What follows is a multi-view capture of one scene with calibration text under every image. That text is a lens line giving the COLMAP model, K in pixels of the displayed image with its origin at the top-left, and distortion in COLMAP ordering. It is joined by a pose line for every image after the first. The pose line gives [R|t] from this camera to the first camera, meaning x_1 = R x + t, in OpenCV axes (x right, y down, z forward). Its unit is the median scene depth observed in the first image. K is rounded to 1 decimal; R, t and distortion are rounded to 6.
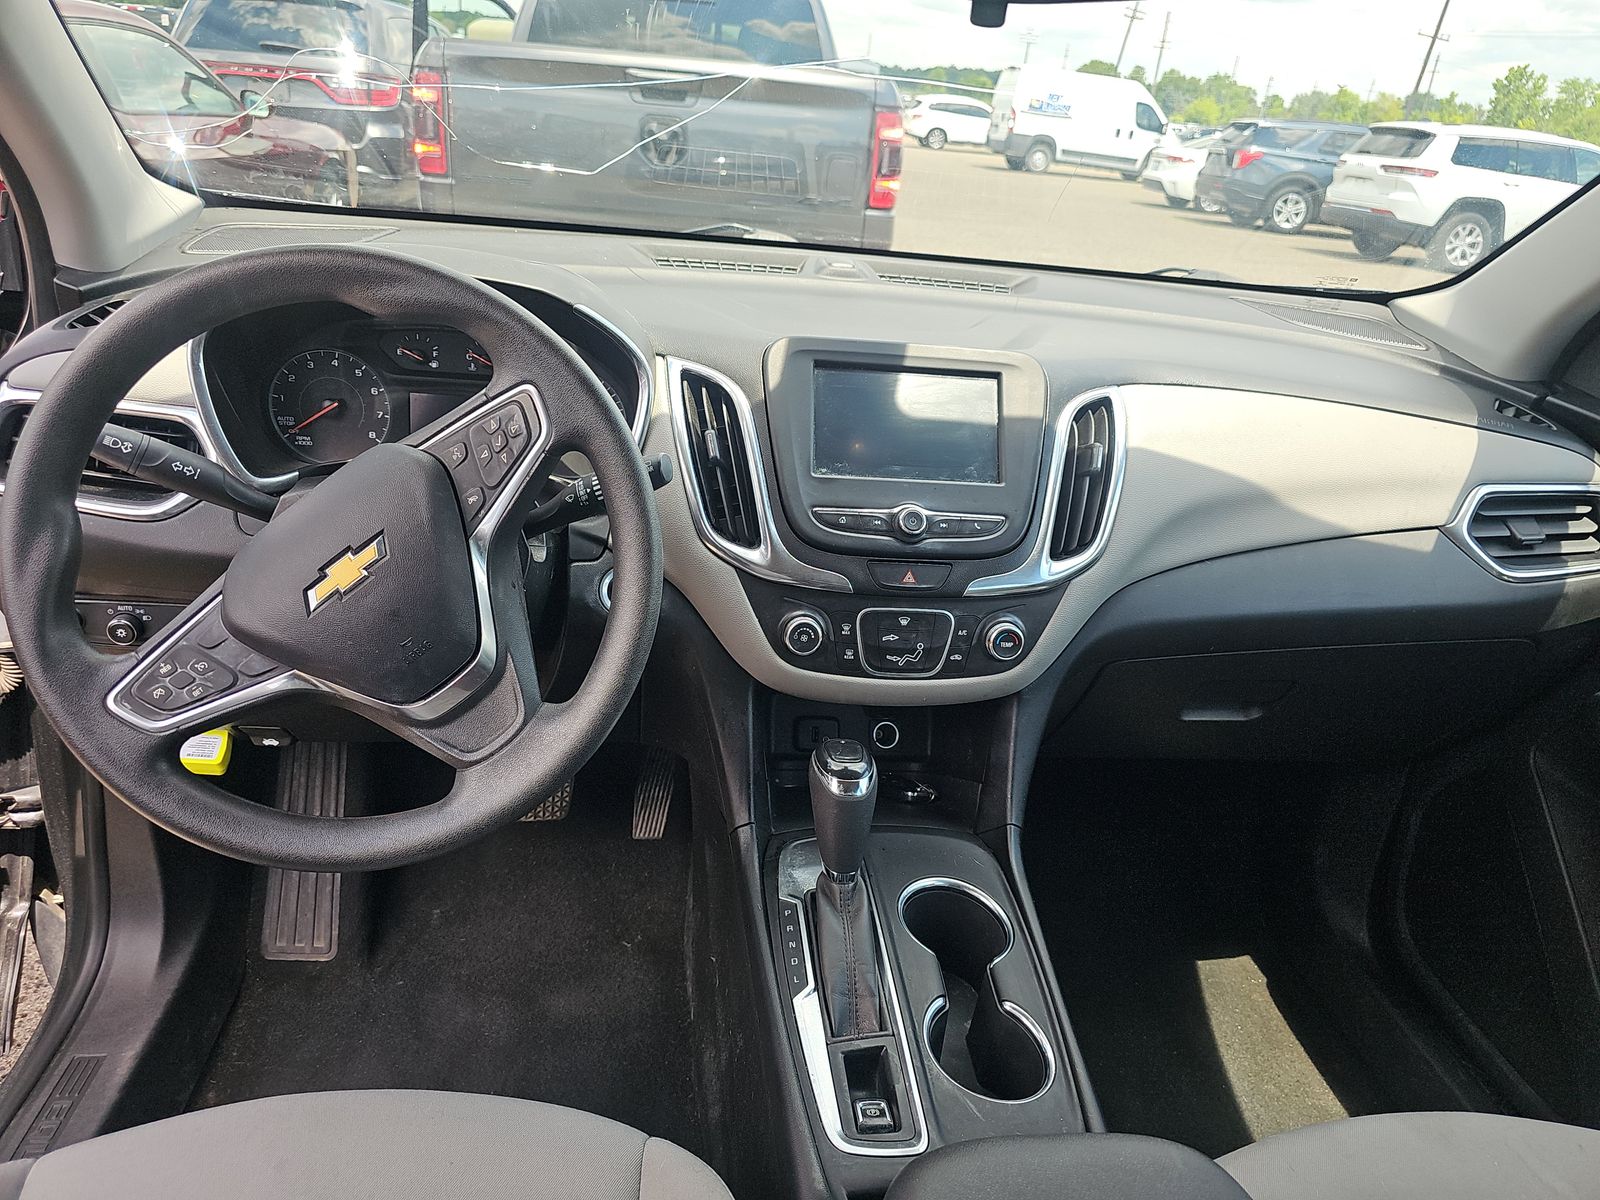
lens RADIAL K [[1062.9, 0, 800.0], [0, 1062.9, 600.0], [0, 0, 1]] dist [0.003226, -0.017283]
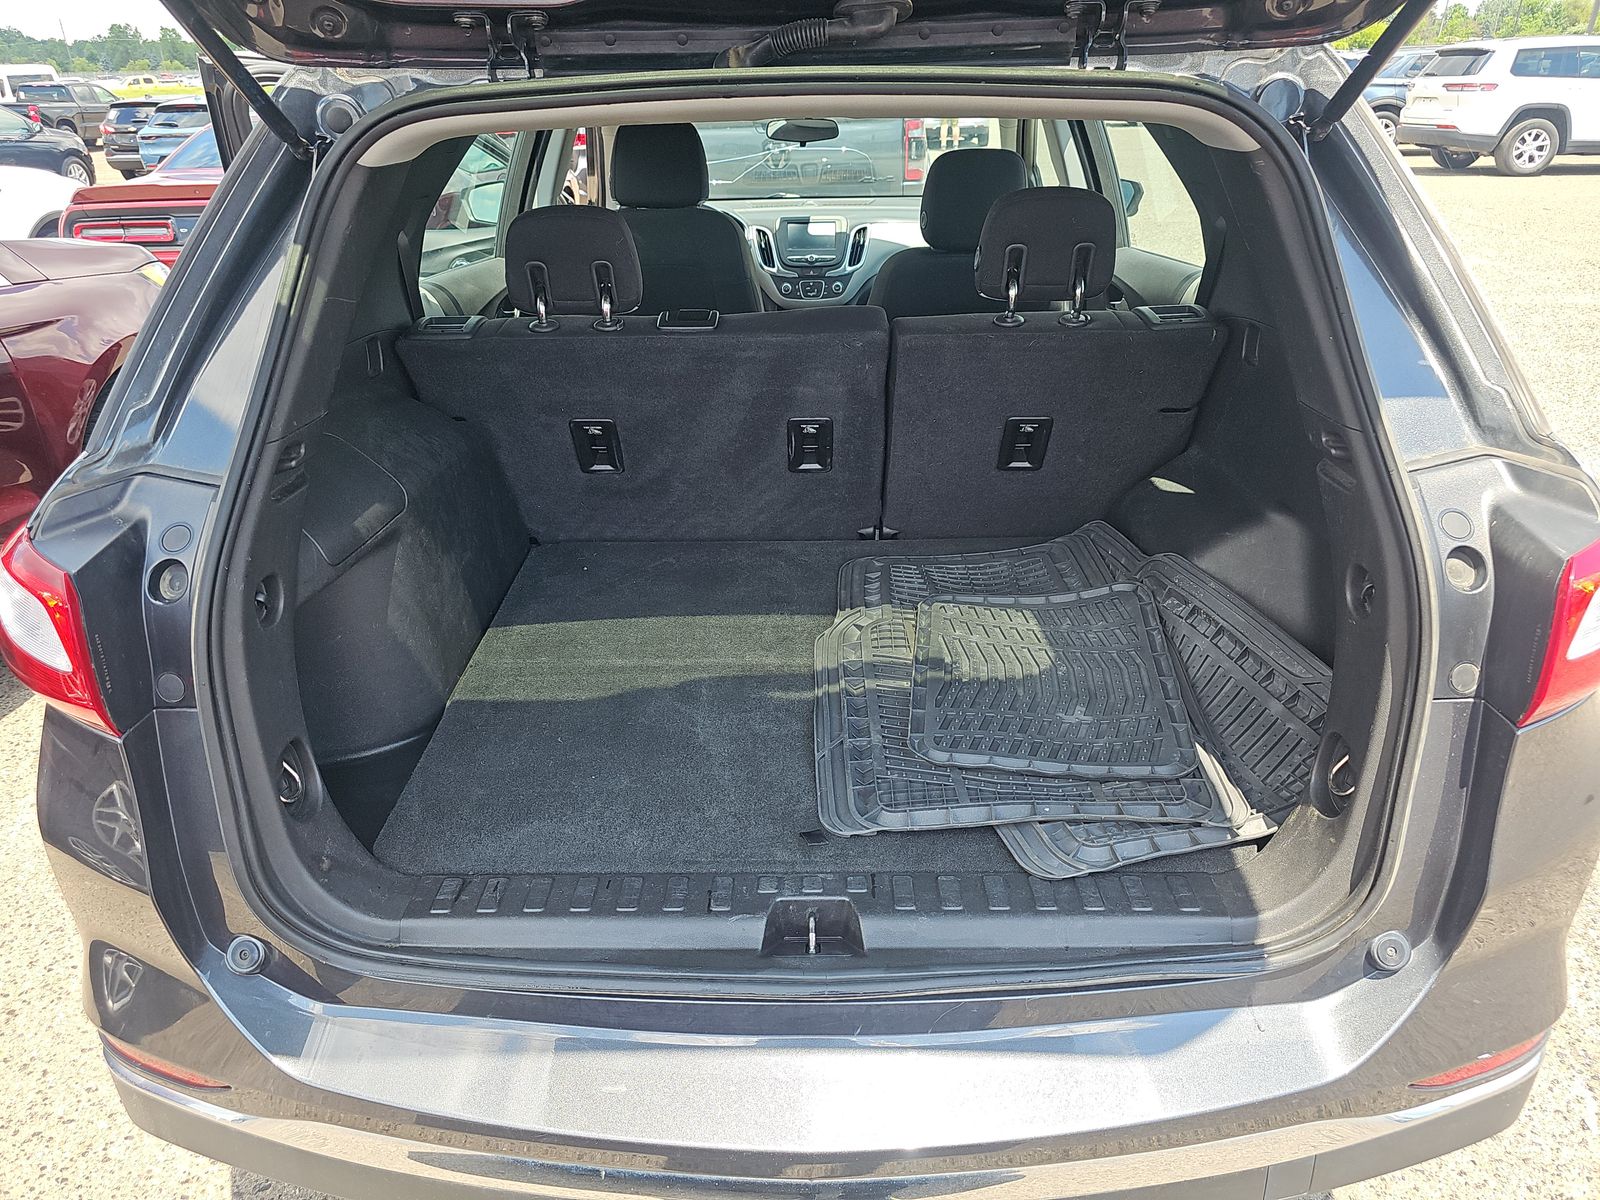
lens RADIAL K [[1062.9, 0, 800.0], [0, 1062.9, 600.0], [0, 0, 1]] dist [0.003226, -0.017283]
pose [[0.985828, -0.050464, -0.159992, 0.651494], [0.052703, 0.998562, 0.009777, 1.200635], [0.159269, -0.018071, 0.987070, -3.086689]]
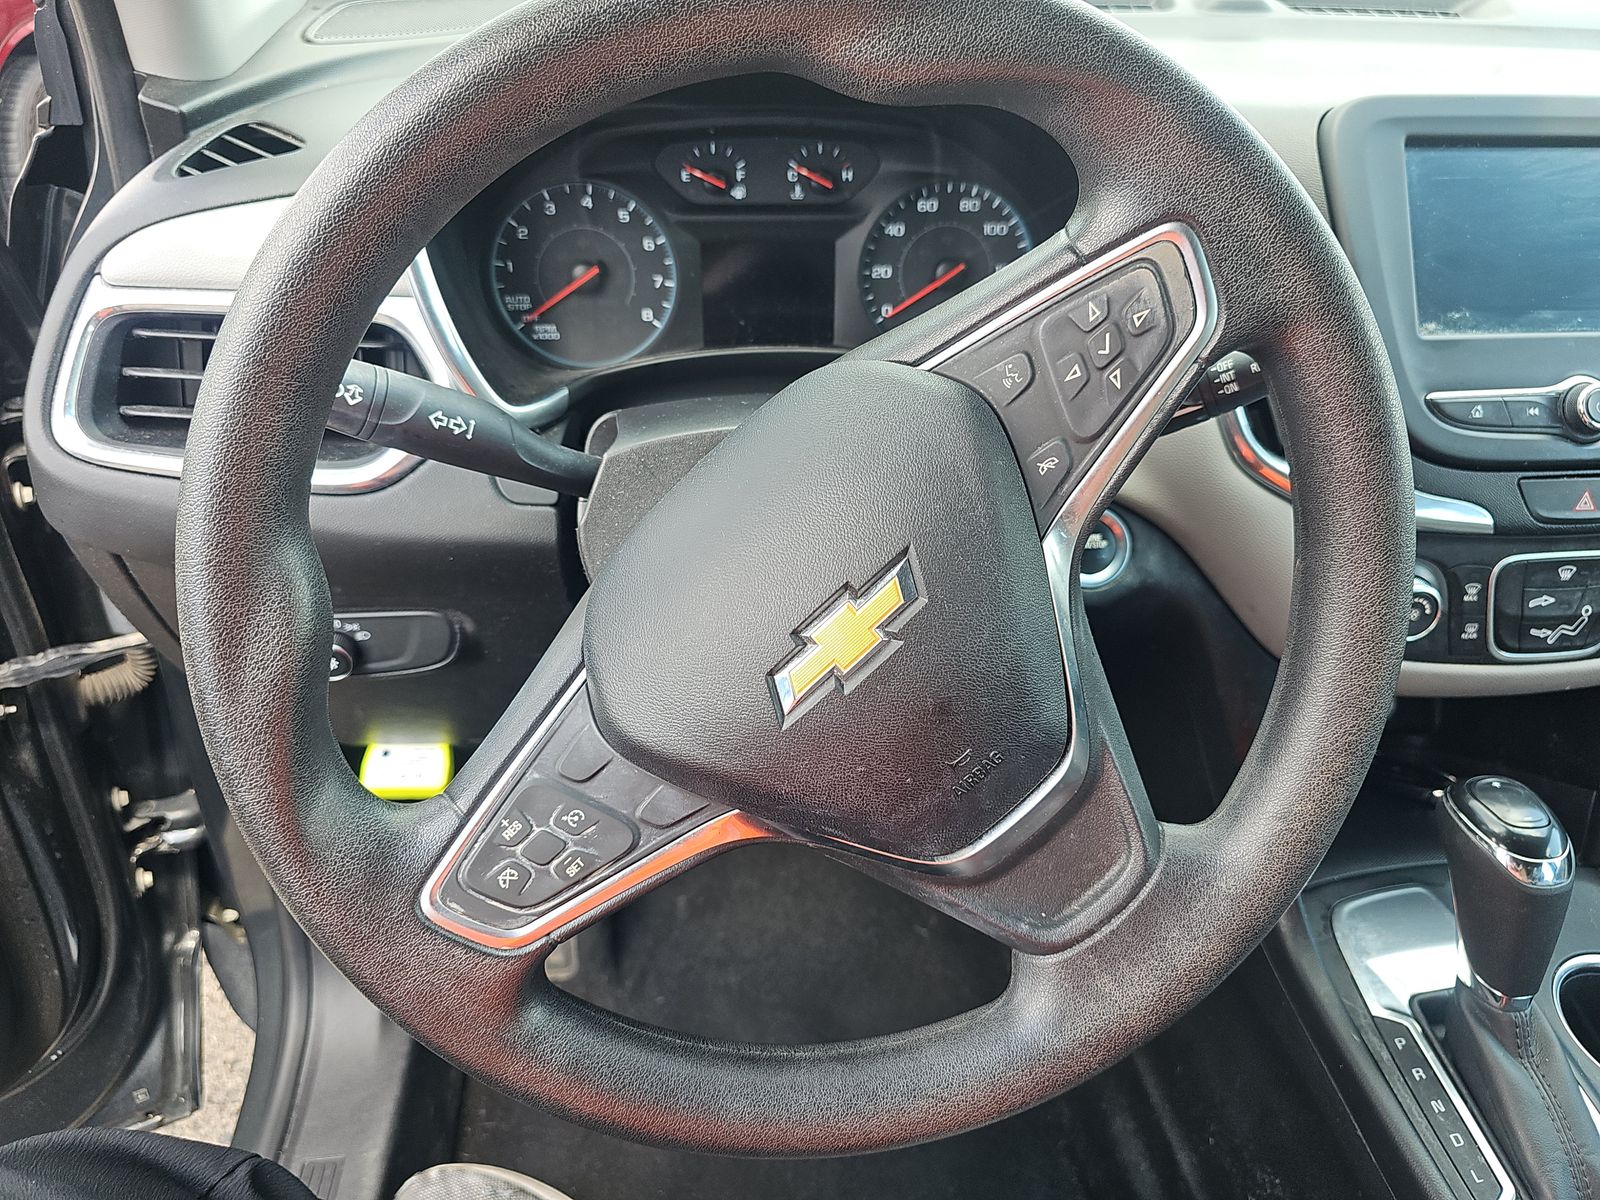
lens RADIAL K [[1104.7, 0, 800.0], [0, 1104.7, 600.0], [0, 0, 1]] dist [0.034532, -0.058856]
pose [[0.996158, -0.052056, -0.070426, -0.294743], [0.062484, 0.985925, 0.155071, -0.090551], [0.061363, -0.158875, 0.985390, 0.346166]]
